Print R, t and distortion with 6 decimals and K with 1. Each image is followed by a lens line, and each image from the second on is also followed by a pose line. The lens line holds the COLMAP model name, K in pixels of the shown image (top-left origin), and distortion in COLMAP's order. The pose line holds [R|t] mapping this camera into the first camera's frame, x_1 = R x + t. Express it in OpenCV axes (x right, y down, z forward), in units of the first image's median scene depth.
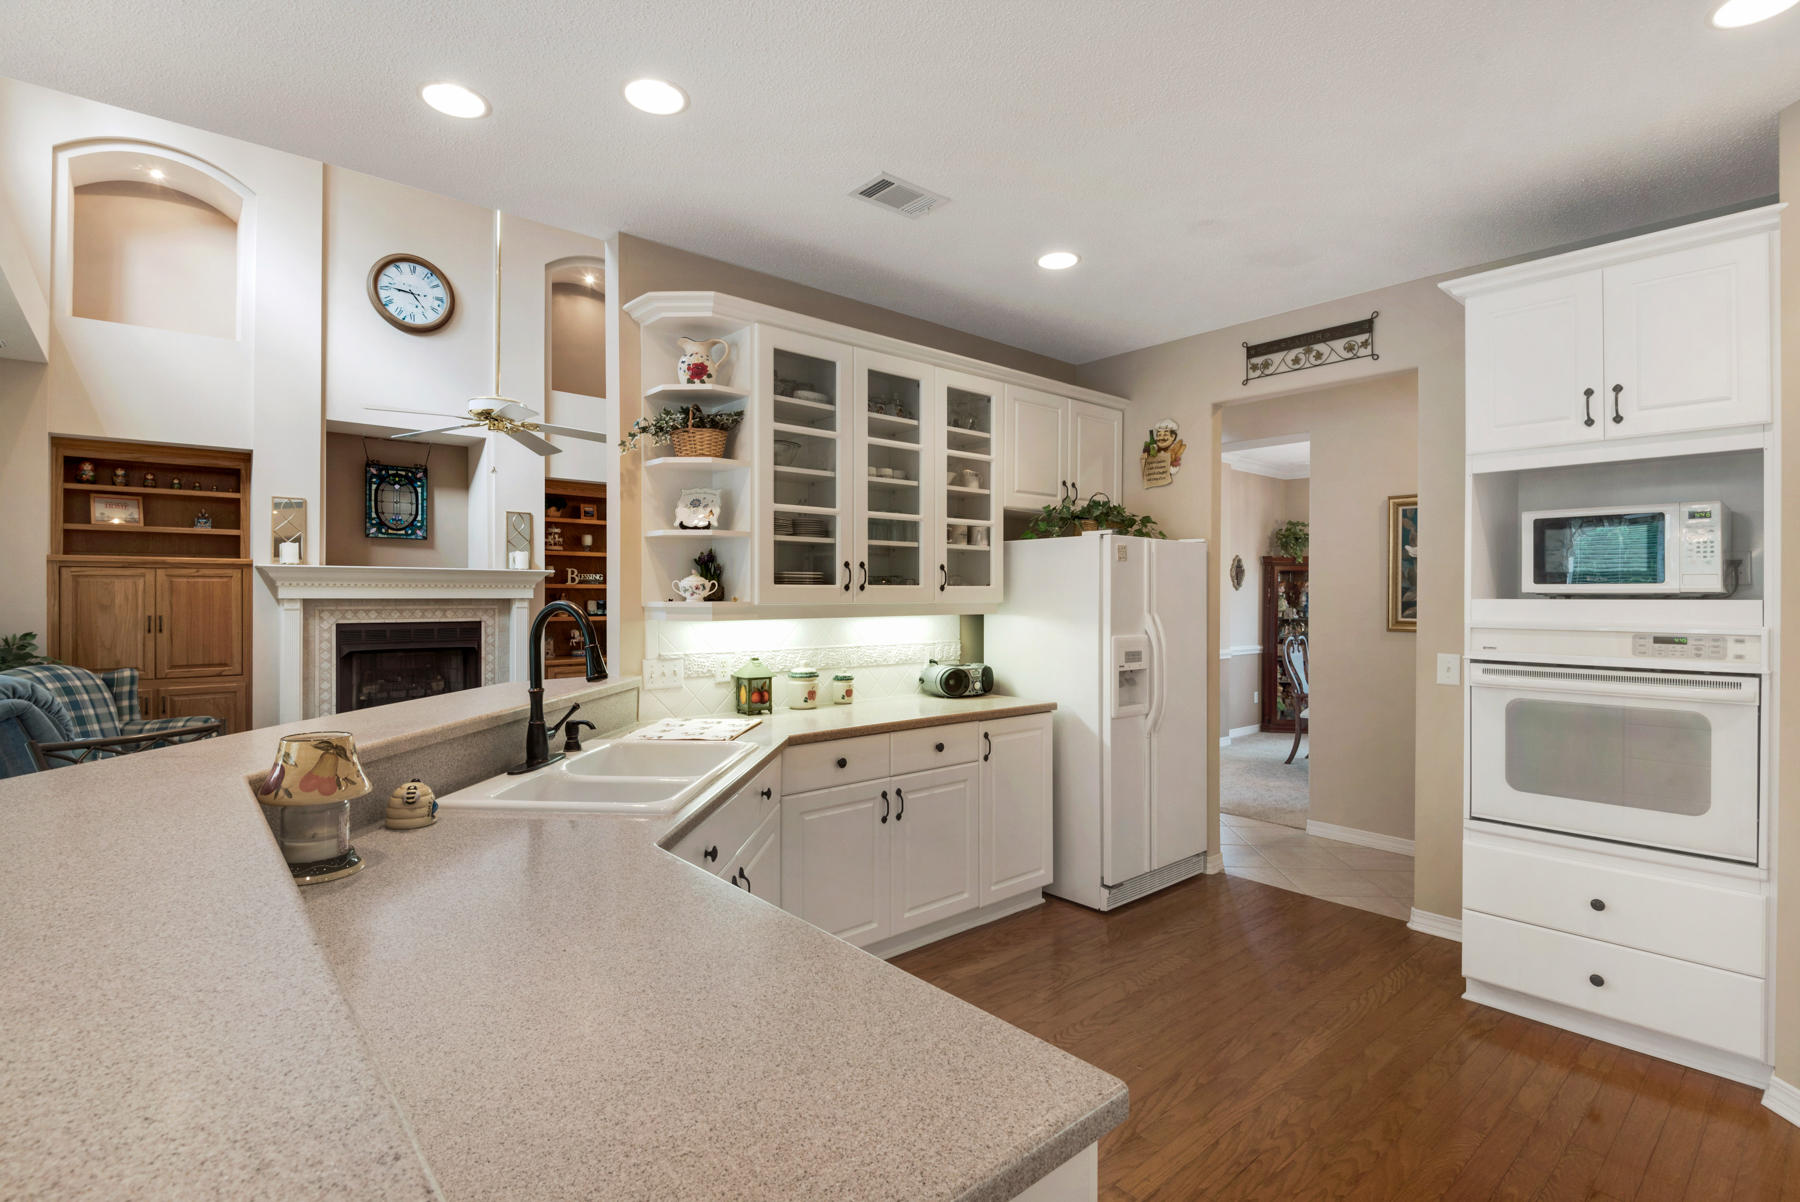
lens RADIAL K [[852.5, 0, 895.3], [0, 852.5, 595.6], [0, 0, 1]] dist [0.016529, -0.013456]
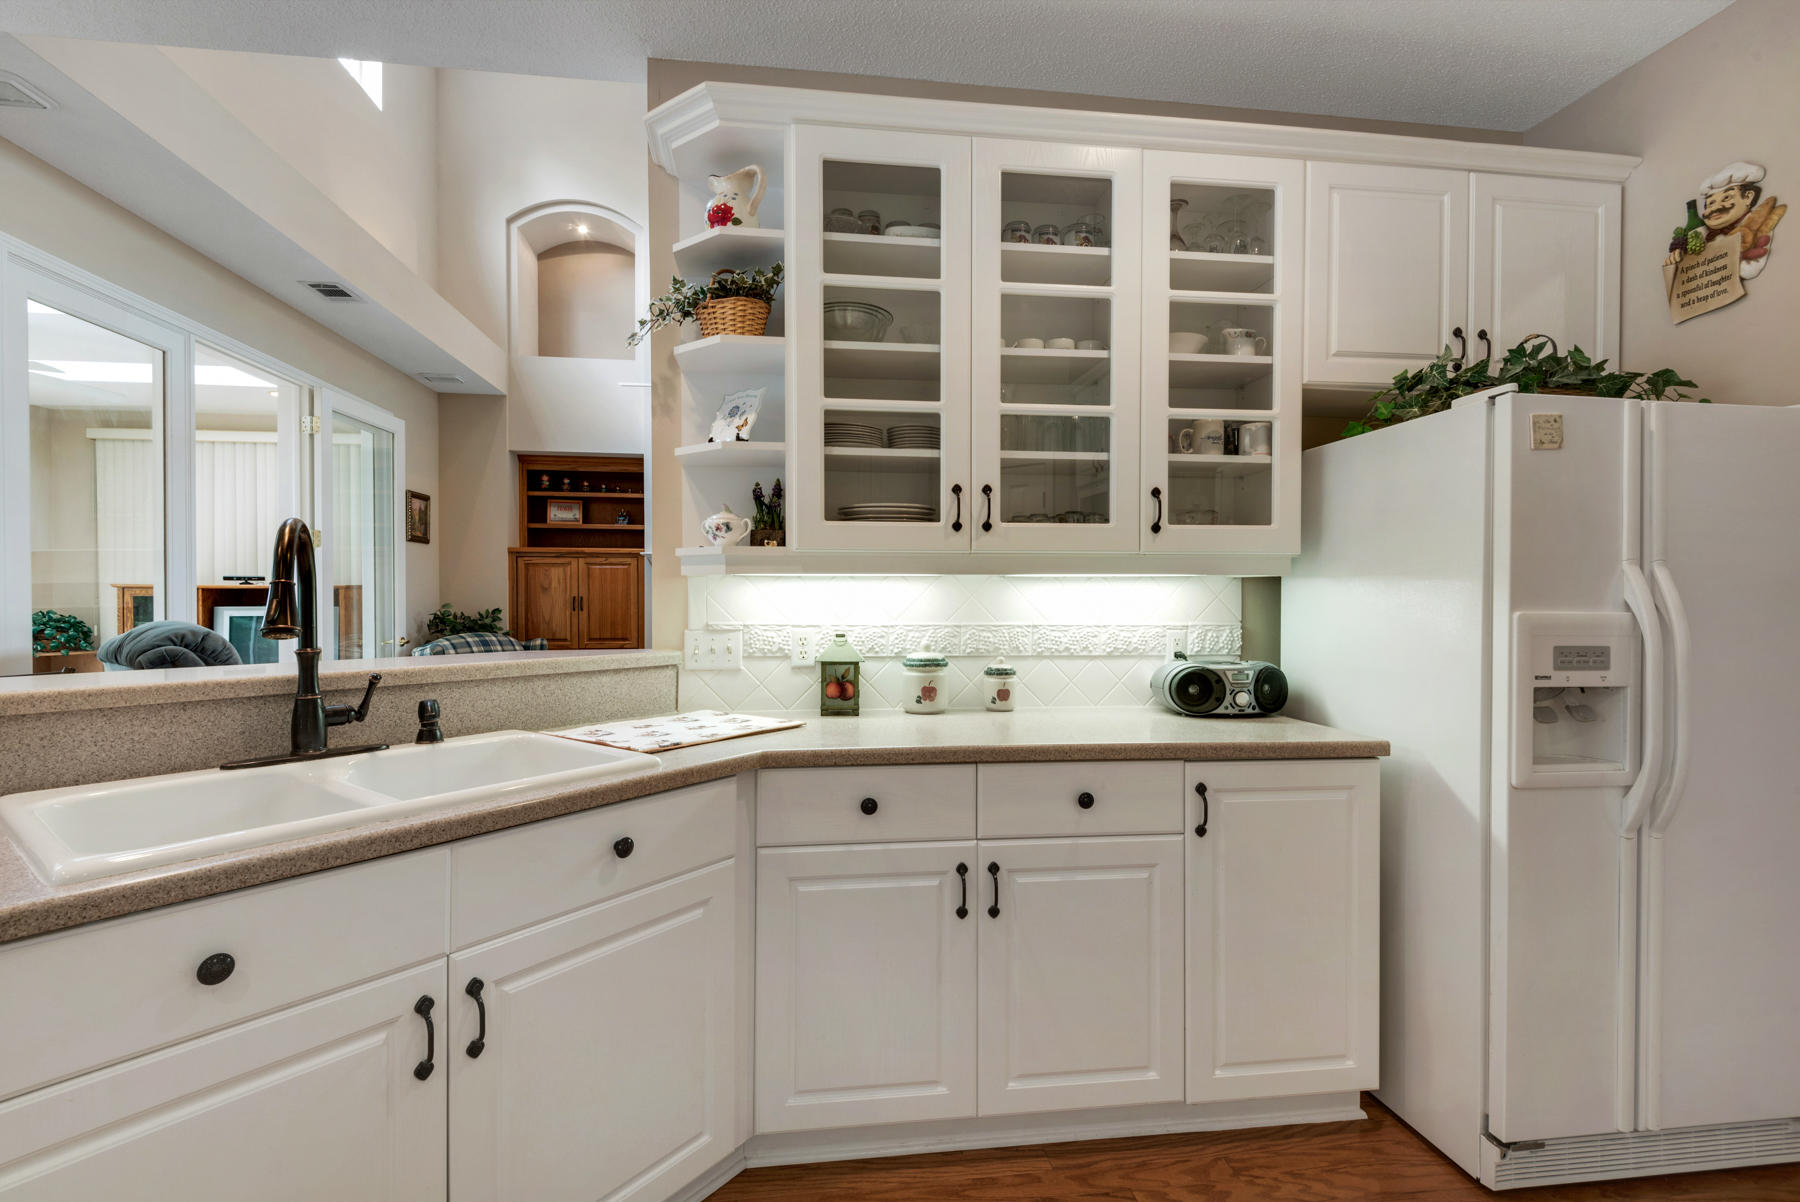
lens RADIAL K [[819.2, 0, 886.9], [0, 819.2, 604.3], [0, 0, 1]] dist [0.019304, -0.009741]
pose [[0.835573, 0.004986, -0.549357, 0.199713], [-0.001768, 0.999978, 0.006387, 0.038530], [0.549377, -0.004365, 0.835563, 0.401025]]
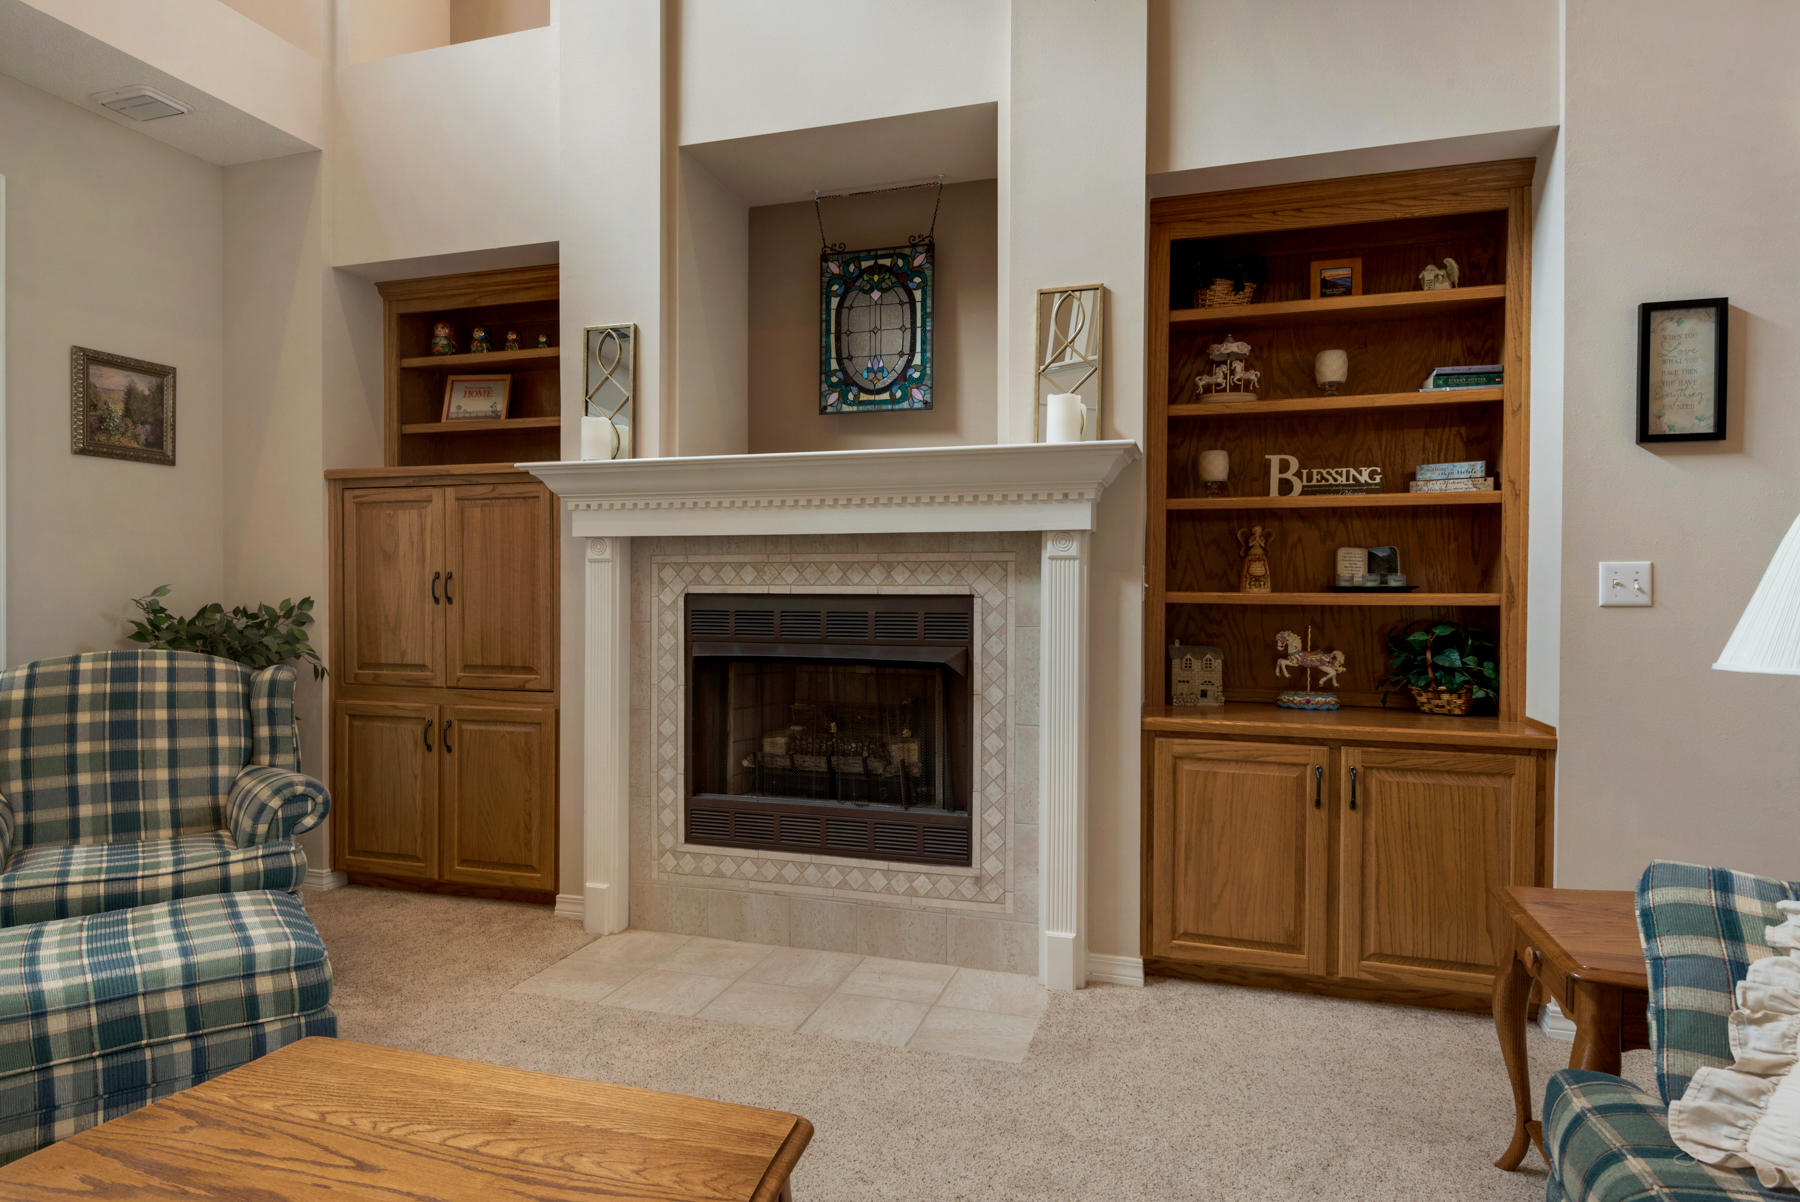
lens RADIAL K [[1049.9, 0, 897.7], [0, 1049.9, 597.8], [0, 0, 1]] dist [0.028177, -0.012097]
pose [[0.525989, 0.002671, -0.850487, -0.197665], [-0.005771, 0.999983, -0.000428, 0.056509], [0.850472, 0.005133, 0.525996, 1.312305]]
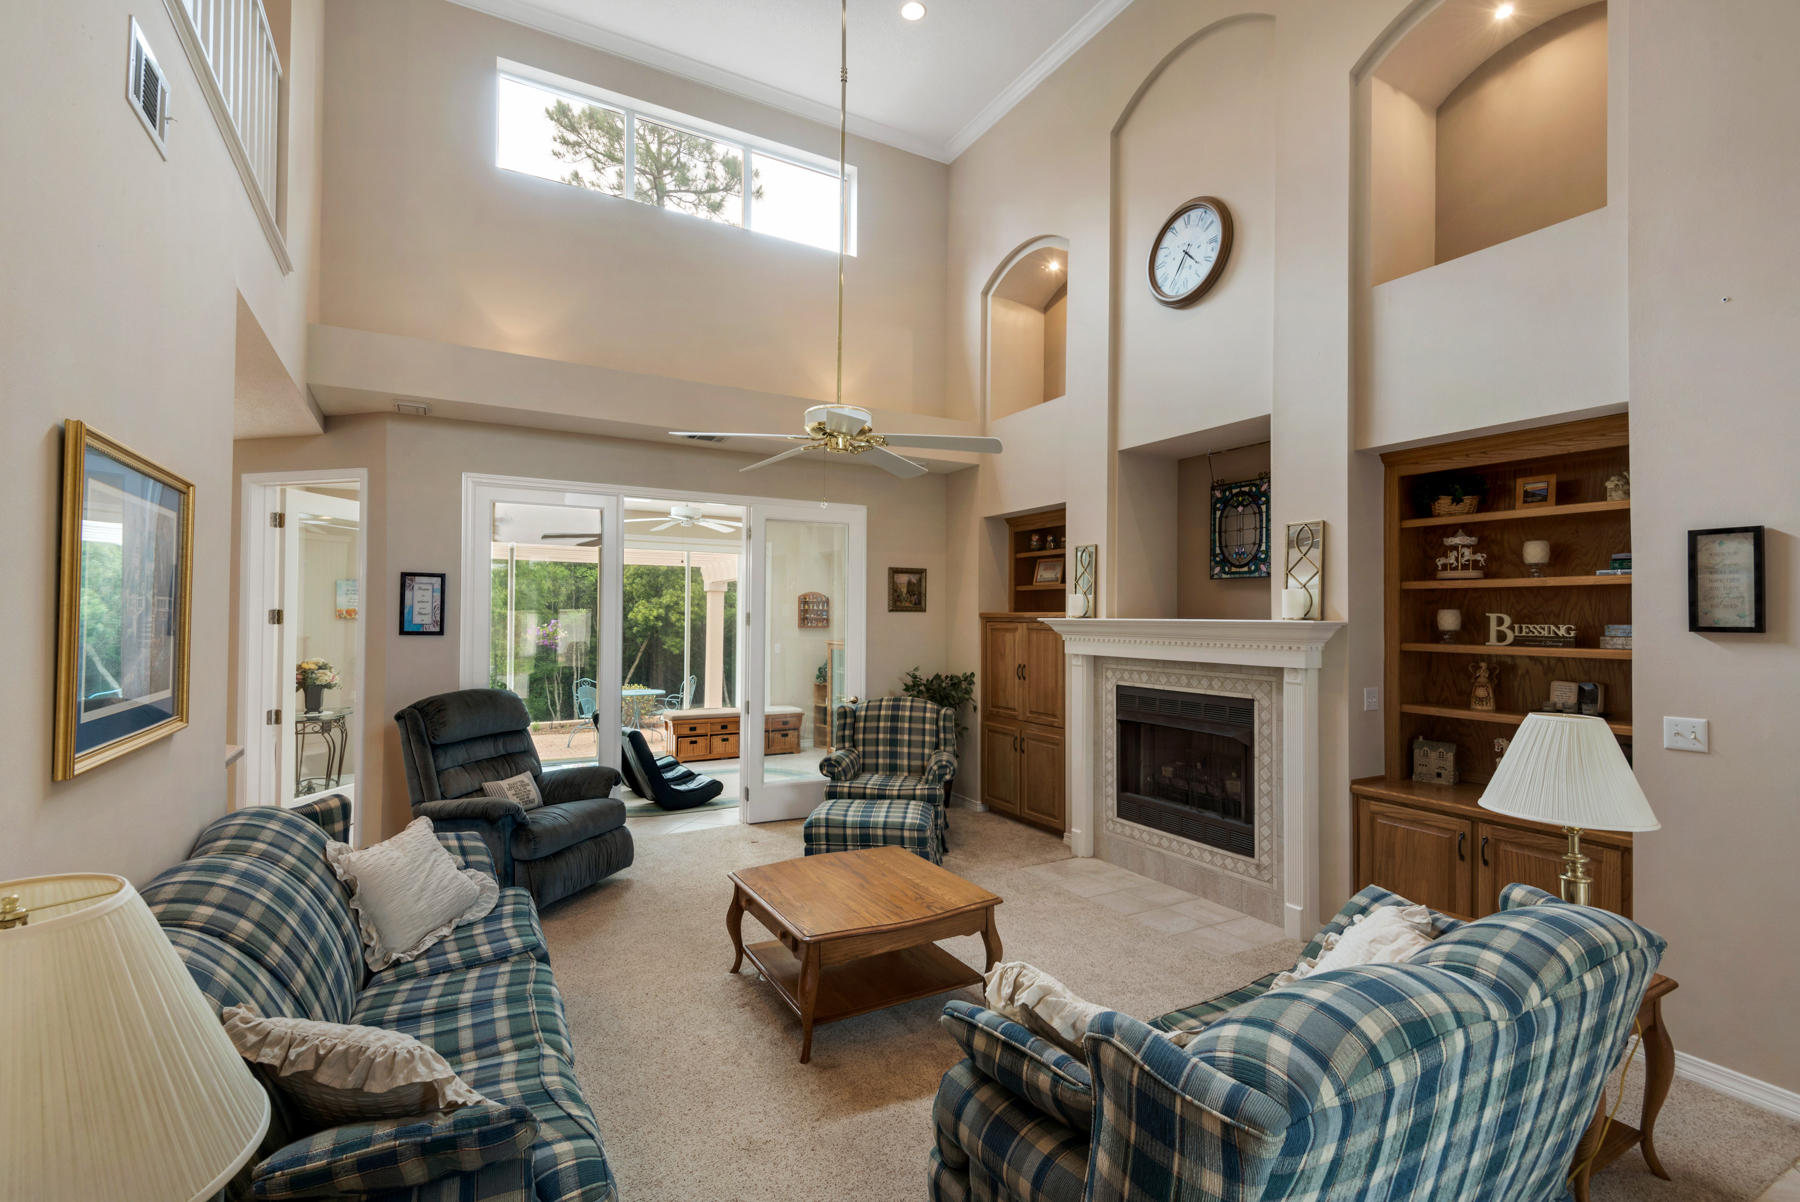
lens RADIAL K [[819.2, 0, 877.7], [0, 819.2, 608.2], [0, 0, 1]] dist [0.019304, -0.009741]
pose [[-0.214638, -0.016046, -0.976562, 0.334172], [-0.011430, 0.999838, -0.013916, -0.049195], [0.976627, 0.008175, -0.214786, 1.538274]]
